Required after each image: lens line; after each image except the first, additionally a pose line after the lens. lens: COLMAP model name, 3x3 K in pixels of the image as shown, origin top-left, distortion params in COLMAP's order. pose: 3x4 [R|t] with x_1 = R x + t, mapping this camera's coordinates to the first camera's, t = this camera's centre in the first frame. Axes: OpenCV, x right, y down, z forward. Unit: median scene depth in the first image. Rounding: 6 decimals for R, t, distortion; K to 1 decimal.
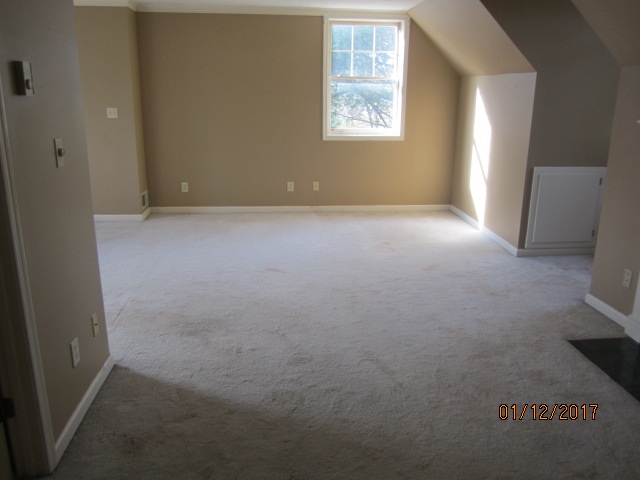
lens RADIAL K [[530.2, 0, 320.0], [0, 530.2, 240.0], [0, 0, 1]] dist [-0.041209, -0.000889]
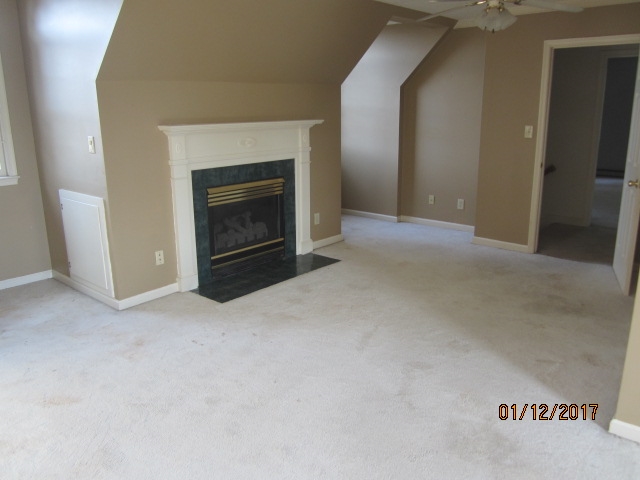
lens RADIAL K [[530.2, 0, 320.0], [0, 530.2, 240.0], [0, 0, 1]] dist [-0.041209, -0.000889]
pose [[-0.702244, -0.178498, 0.689196, -0.541021], [0.190658, 0.885548, 0.423620, -0.439440], [-0.685932, 0.428886, -0.587839, 1.548154]]
